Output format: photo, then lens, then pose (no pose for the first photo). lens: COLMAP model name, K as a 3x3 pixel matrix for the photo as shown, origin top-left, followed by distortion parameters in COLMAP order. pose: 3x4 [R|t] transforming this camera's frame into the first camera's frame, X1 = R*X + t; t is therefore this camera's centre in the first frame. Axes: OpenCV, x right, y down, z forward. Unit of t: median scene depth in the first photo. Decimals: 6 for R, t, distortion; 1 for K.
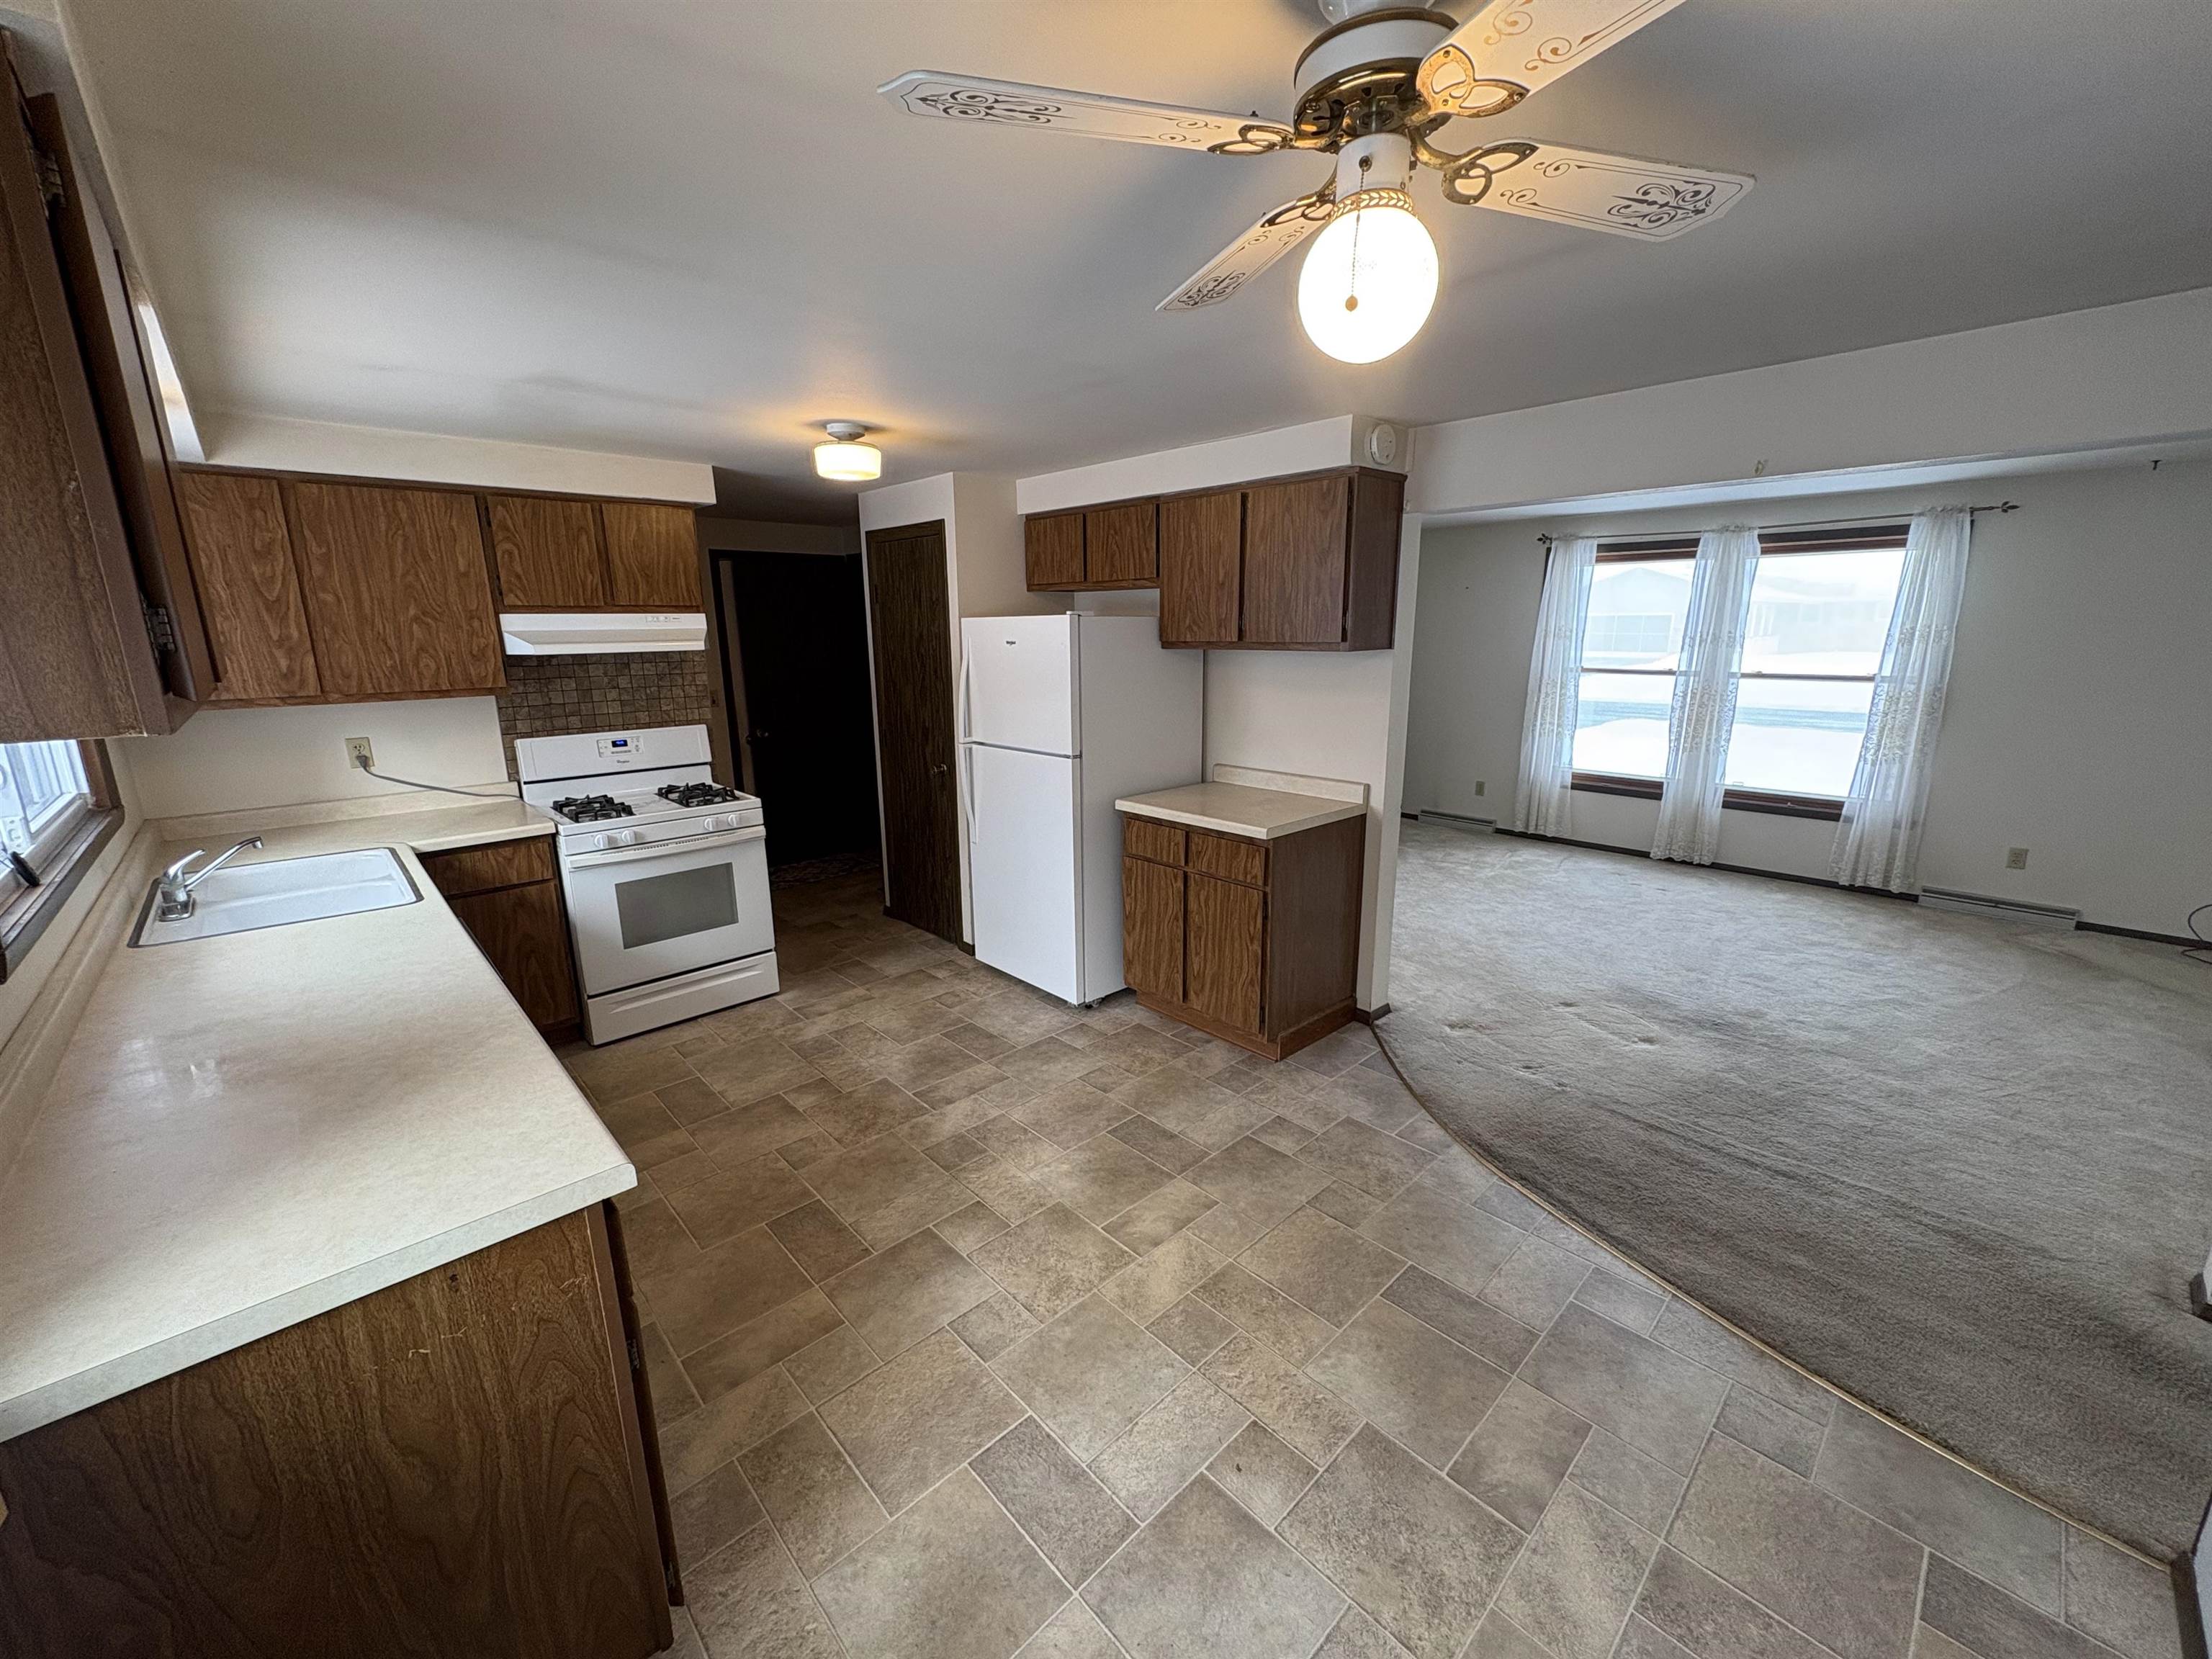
lens RADIAL K [[877.9, 0, 1106.5], [0, 877.9, 827.8], [0, 0, 1]] dist [0.000266, -0.000387]
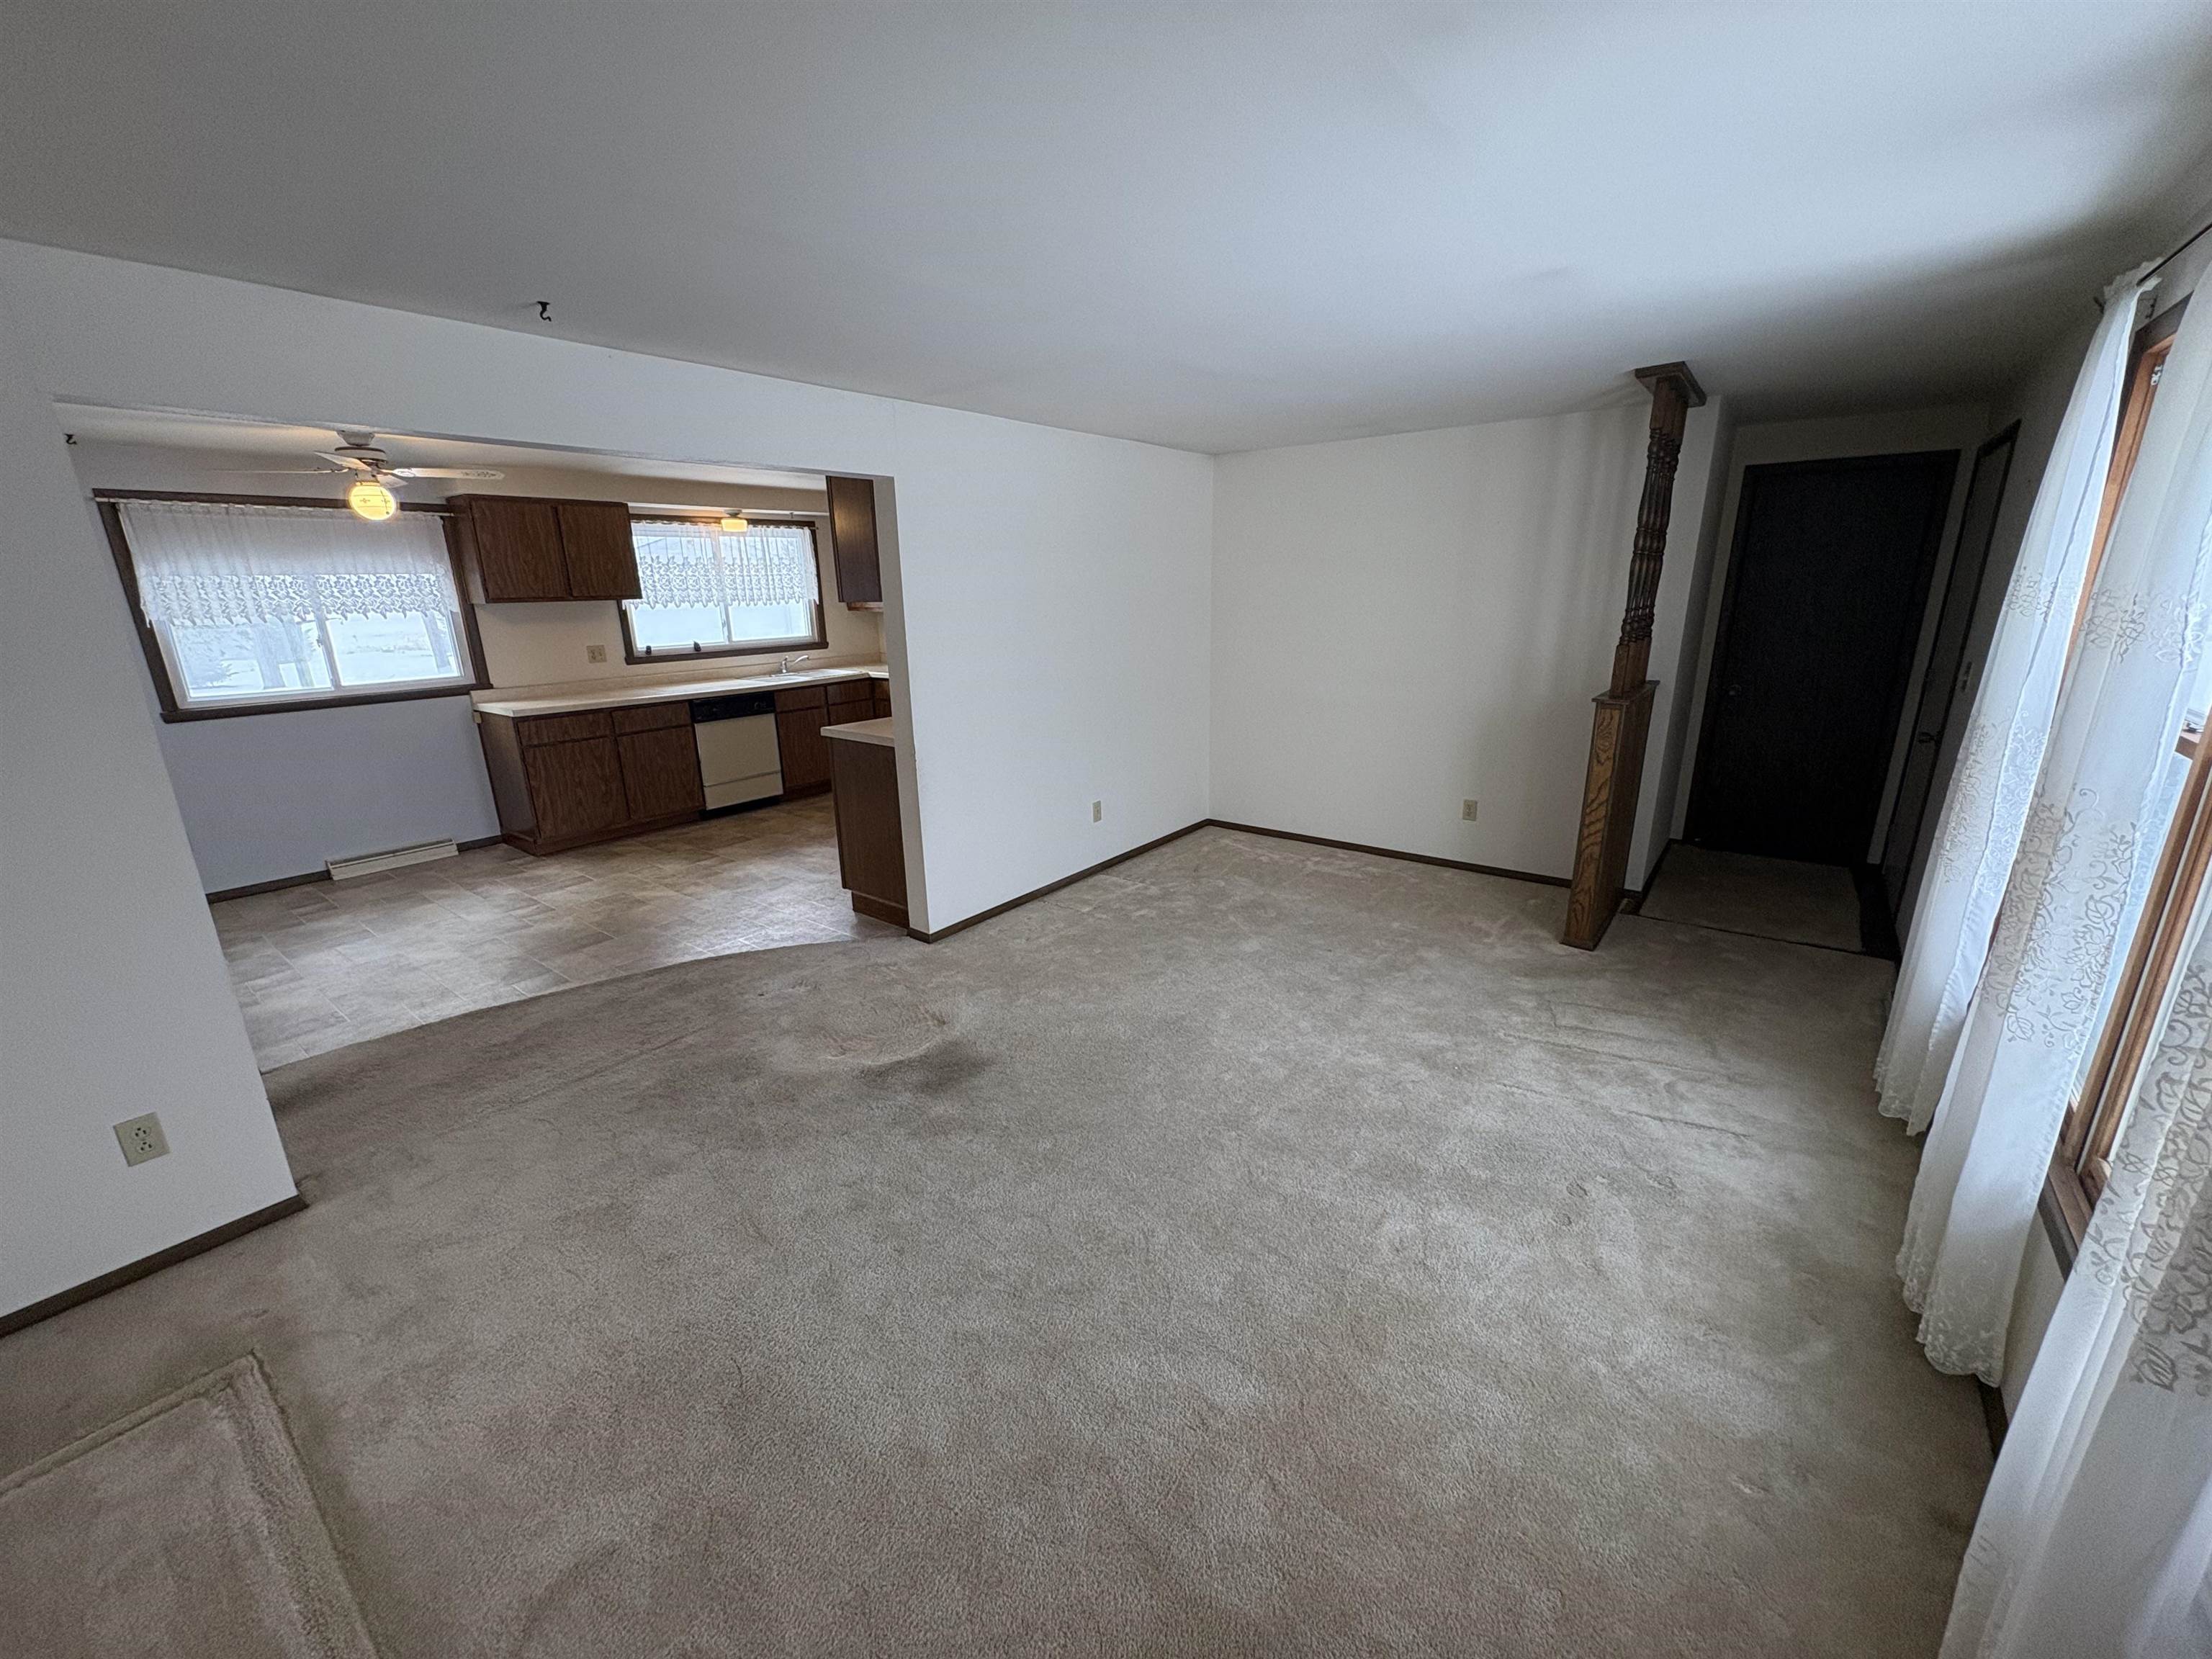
lens RADIAL K [[877.9, 0, 1109.2], [0, 877.9, 829.2], [0, 0, 1]] dist [0.000266, -0.000387]
pose [[0.161524, 0.273823, -0.948120, 1.061684], [-0.208216, 0.948564, 0.238479, -0.178200], [0.964653, 0.158894, 0.210230, 0.765410]]
